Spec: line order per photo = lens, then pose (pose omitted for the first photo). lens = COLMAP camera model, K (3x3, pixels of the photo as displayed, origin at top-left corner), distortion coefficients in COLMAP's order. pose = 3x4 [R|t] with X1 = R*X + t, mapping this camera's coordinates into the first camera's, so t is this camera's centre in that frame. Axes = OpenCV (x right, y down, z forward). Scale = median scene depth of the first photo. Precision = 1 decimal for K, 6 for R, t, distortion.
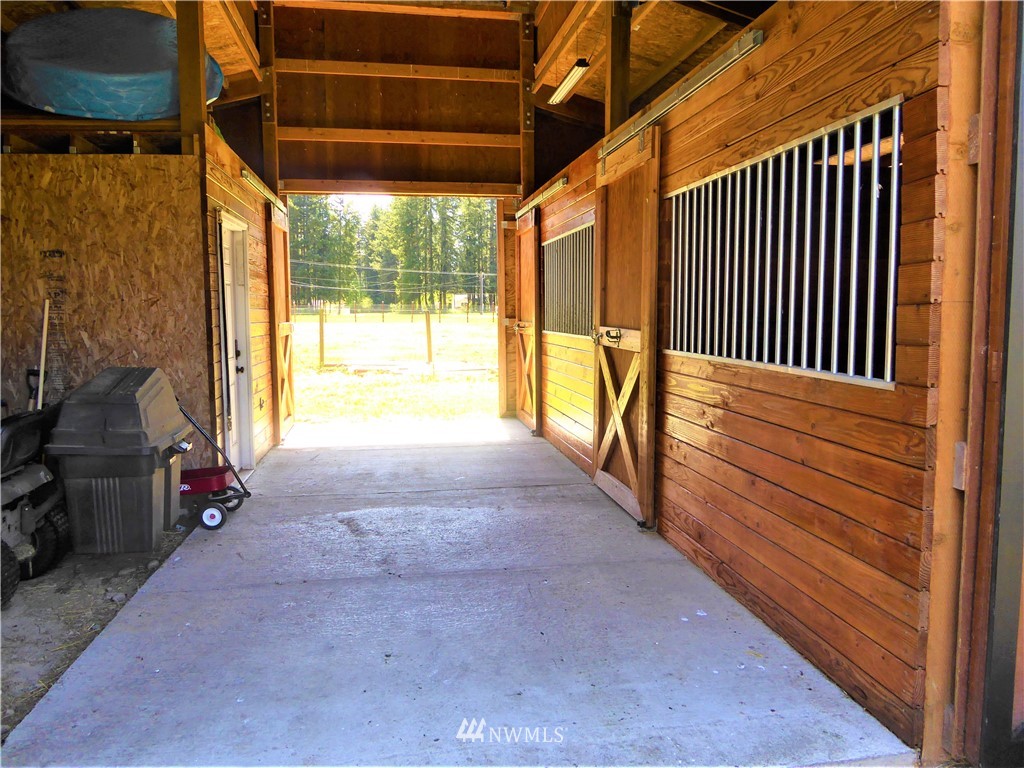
lens RADIAL K [[732.9, 0, 518.9], [0, 732.9, 378.7], [0, 0, 1]] dist [-0.033018, 0.011886]
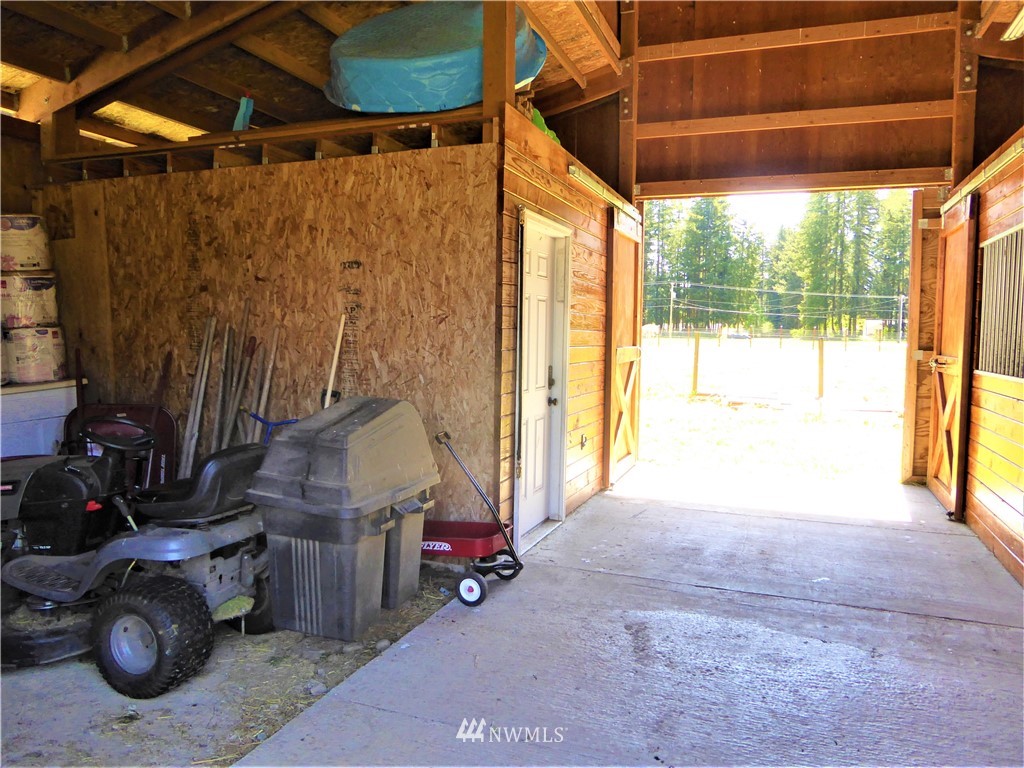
lens RADIAL K [[732.9, 0, 518.9], [0, 732.9, 378.7], [0, 0, 1]] dist [-0.033018, 0.011886]
pose [[0.860781, 0.052240, -0.506287, 0.011579], [-0.068553, 0.997554, -0.013622, -0.024731], [0.504337, 0.046433, 0.862258, 0.253412]]
